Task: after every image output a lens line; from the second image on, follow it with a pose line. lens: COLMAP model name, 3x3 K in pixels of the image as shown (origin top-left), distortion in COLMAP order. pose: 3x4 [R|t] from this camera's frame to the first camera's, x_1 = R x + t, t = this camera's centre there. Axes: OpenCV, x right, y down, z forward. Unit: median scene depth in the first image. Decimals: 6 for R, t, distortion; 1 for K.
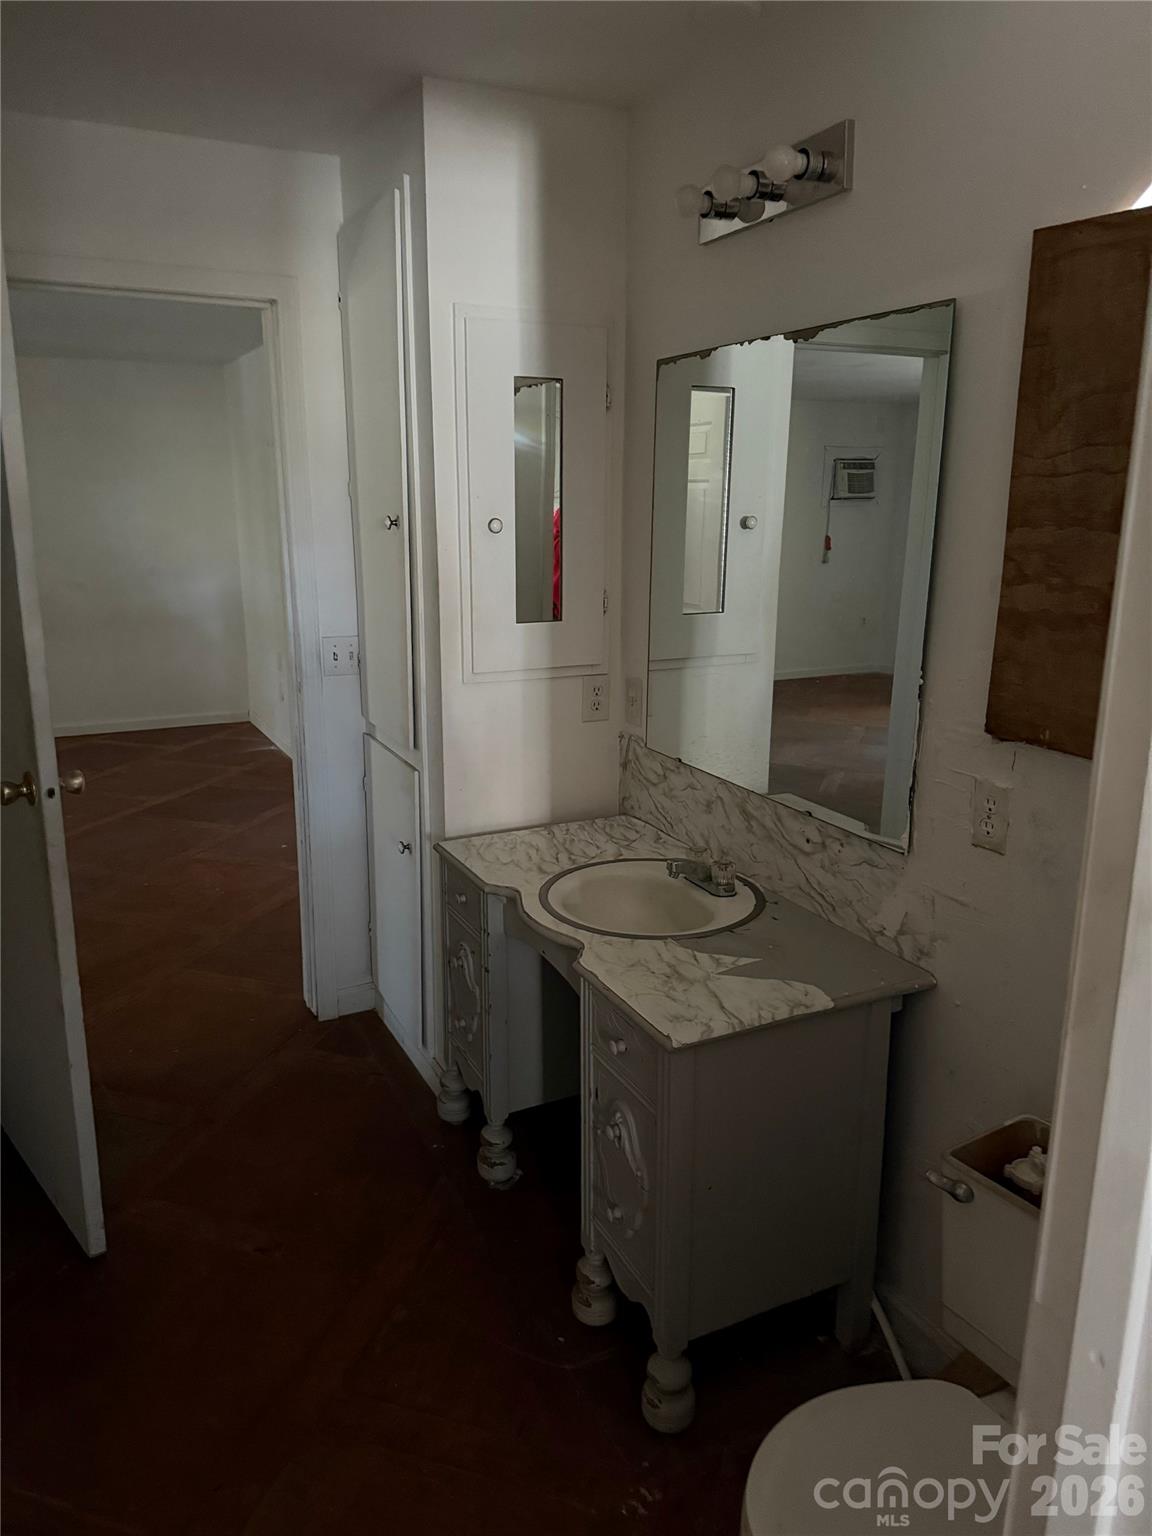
lens RADIAL K [[1088.8, 0, 576.0], [0, 1088.8, 768.0], [0, 0, 1]] dist [0.038381, -0.070376]
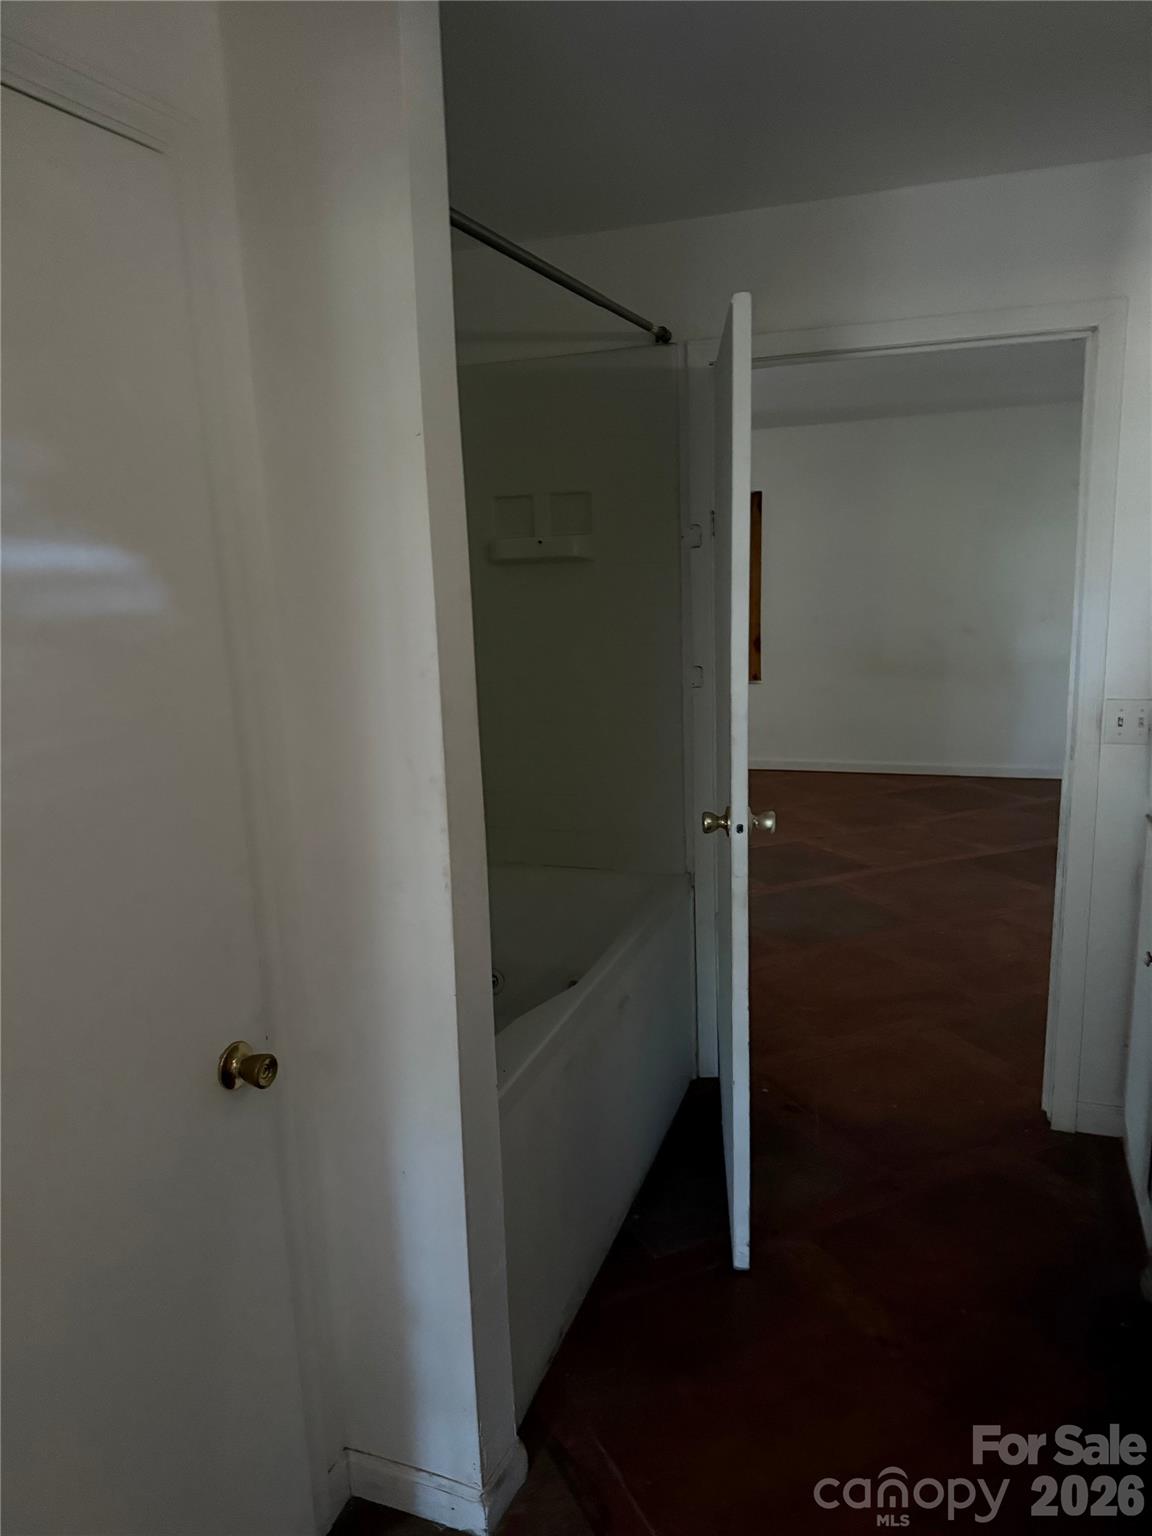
lens RADIAL K [[1081.7, 0, 521.6], [0, 1081.7, 771.8], [0, 0, 1]] dist [0.059764, -0.104827]
pose [[0.665025, 0.112747, -0.738262, 0.143696], [-0.137684, 0.990103, 0.027182, -0.028365], [0.734020, 0.083571, 0.673966, 0.096424]]
